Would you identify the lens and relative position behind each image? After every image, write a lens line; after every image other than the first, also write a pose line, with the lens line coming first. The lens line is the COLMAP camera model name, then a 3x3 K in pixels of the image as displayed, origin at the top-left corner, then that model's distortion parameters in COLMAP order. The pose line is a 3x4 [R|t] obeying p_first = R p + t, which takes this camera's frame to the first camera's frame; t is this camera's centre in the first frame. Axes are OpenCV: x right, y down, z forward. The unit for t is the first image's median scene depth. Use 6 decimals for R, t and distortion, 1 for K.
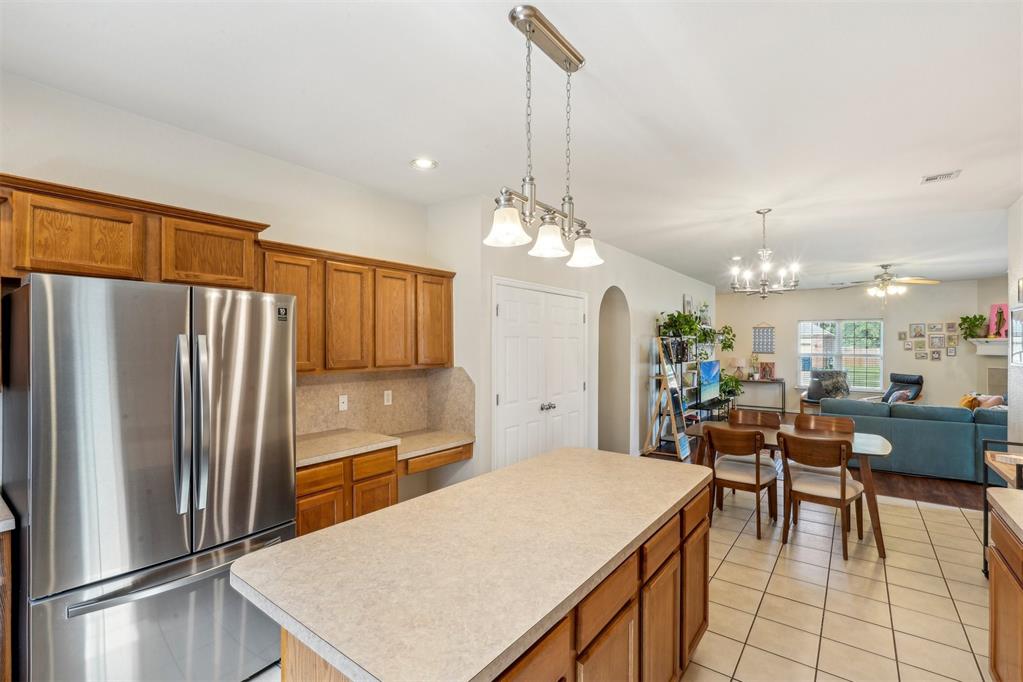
lens RADIAL K [[460.1, 0, 506.8], [0, 460.1, 344.0], [0, 0, 1]] dist [-0.011320, 0.003306]
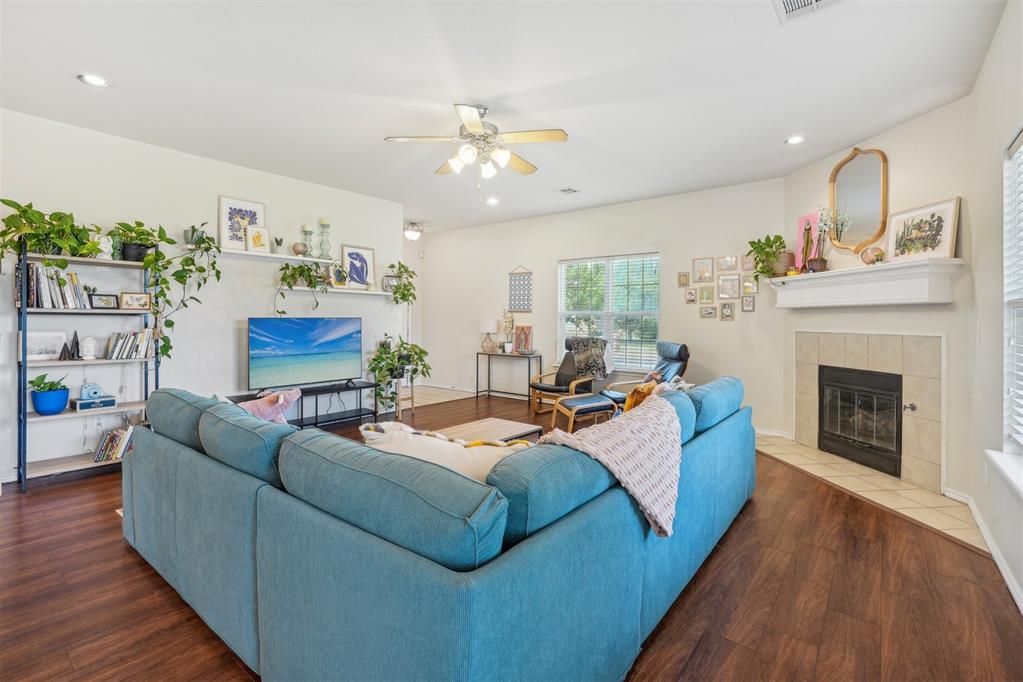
lens RADIAL K [[460.1, 0, 507.7], [0, 460.1, 322.3], [0, 0, 1]] dist [-0.011320, 0.003306]
pose [[0.999599, 0.005290, -0.027807, 0.660831], [-0.005201, 0.999981, 0.003260, 0.038043], [0.027824, -0.003114, 0.999608, 0.394671]]
